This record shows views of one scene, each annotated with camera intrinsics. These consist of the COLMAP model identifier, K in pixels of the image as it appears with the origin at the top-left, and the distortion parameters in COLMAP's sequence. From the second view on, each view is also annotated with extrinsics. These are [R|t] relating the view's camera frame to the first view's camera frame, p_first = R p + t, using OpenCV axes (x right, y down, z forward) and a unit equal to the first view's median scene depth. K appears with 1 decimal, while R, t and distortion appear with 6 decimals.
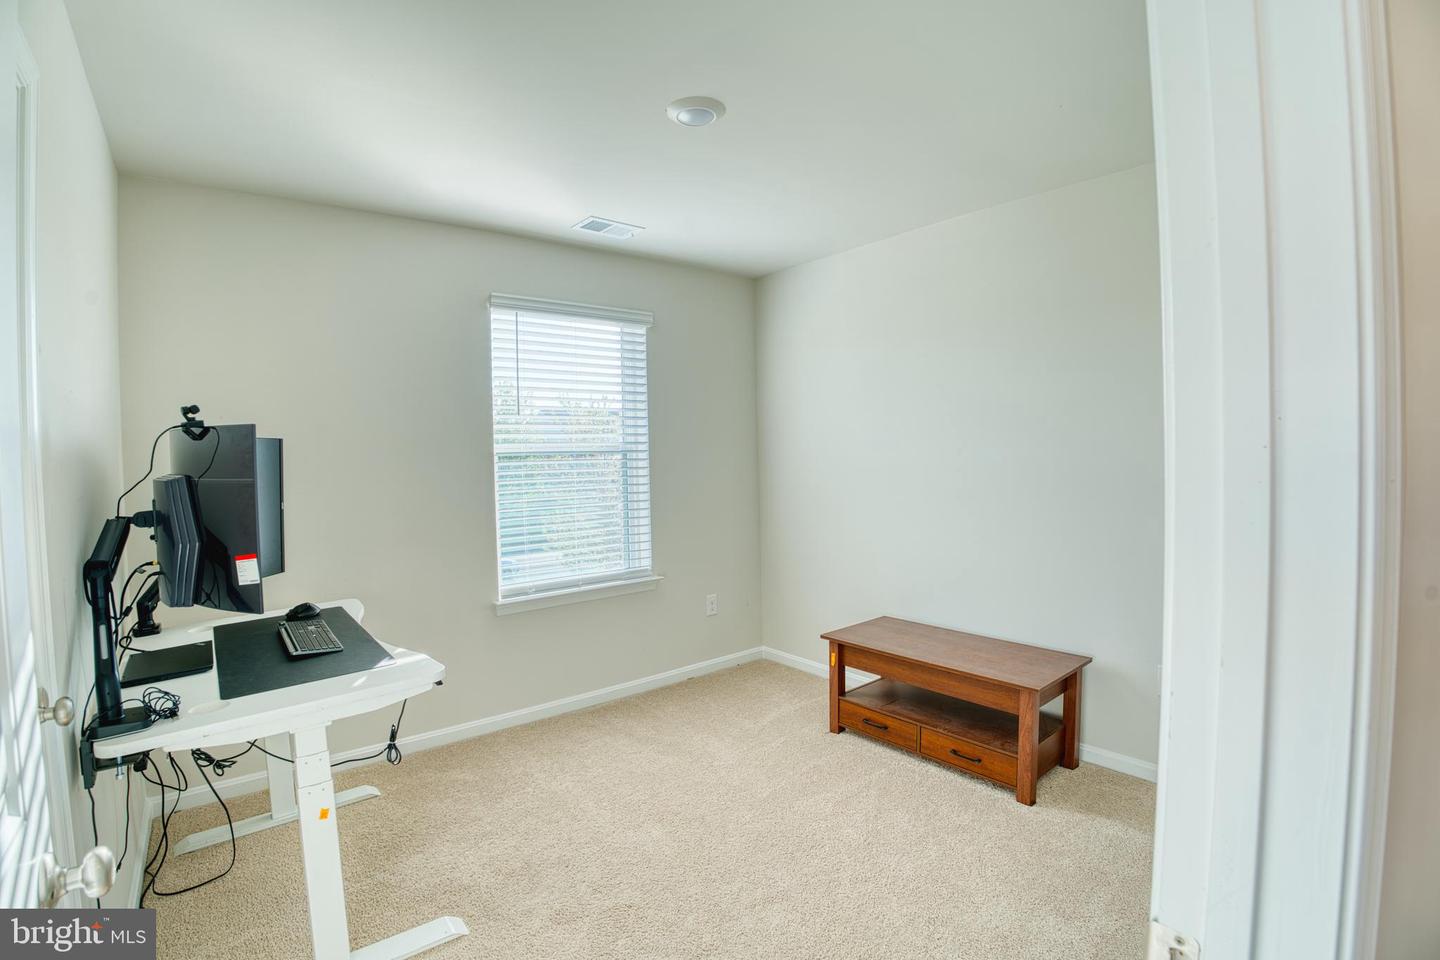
lens RADIAL K [[686.6, 0, 720.0], [0, 686.6, 480.0], [0, 0, 1]] dist [0.000936, -0.000052]
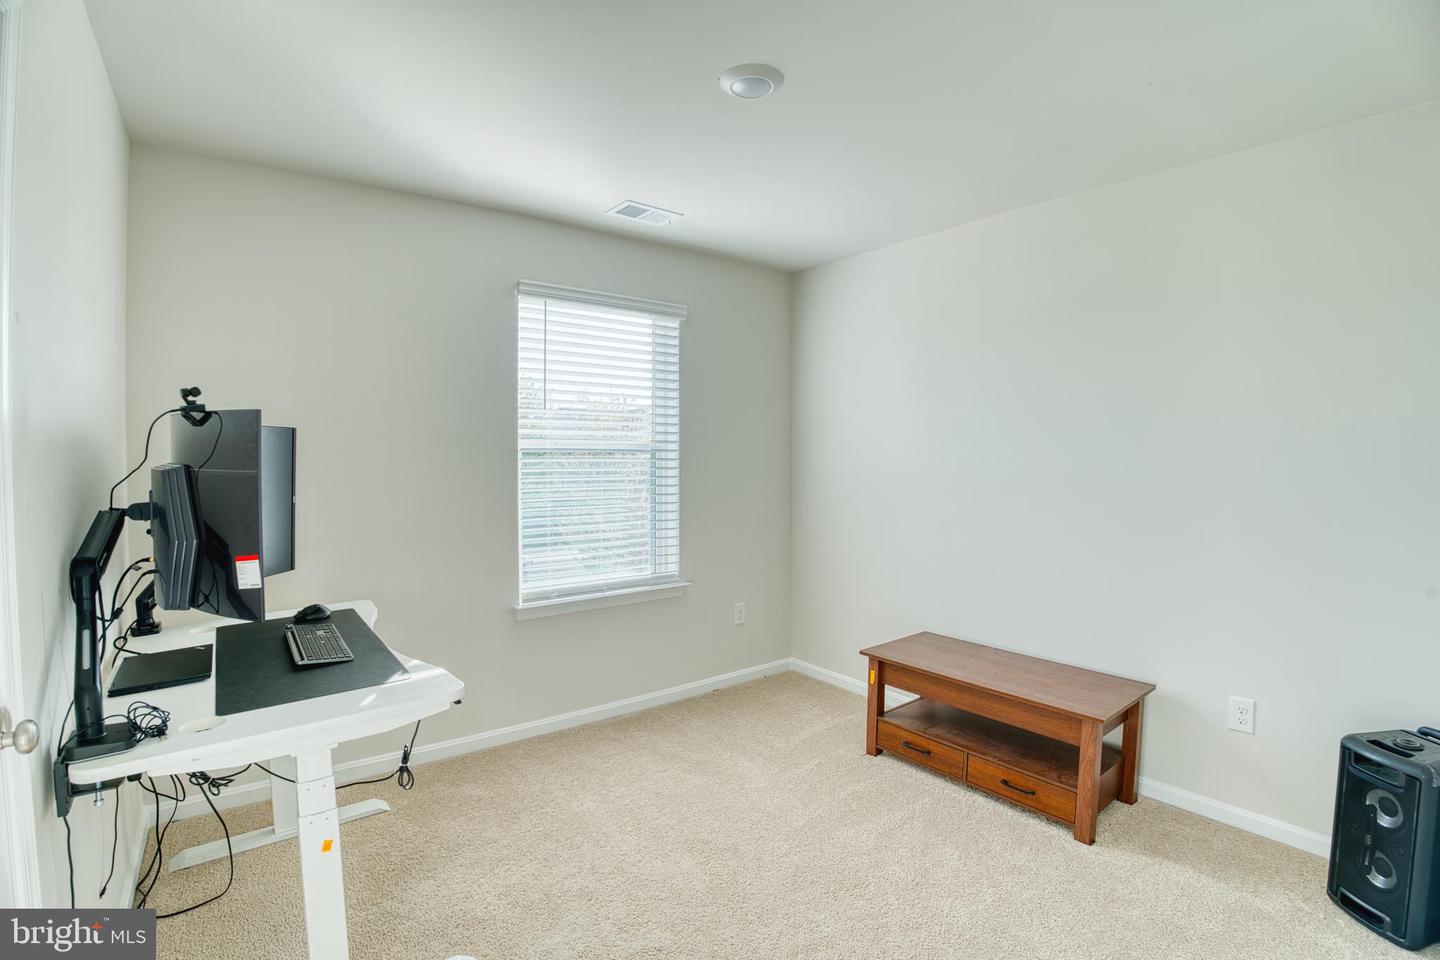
lens RADIAL K [[670.3, 0, 720.0], [0, 670.3, 480.0], [0, 0, 1]] dist [-0.001702, 0.000325]
pose [[0.999633, 0.025069, -0.010245, -0.048540], [-0.025082, 0.999685, -0.001199, -0.002452], [0.010212, 0.001455, 0.999947, 0.095161]]
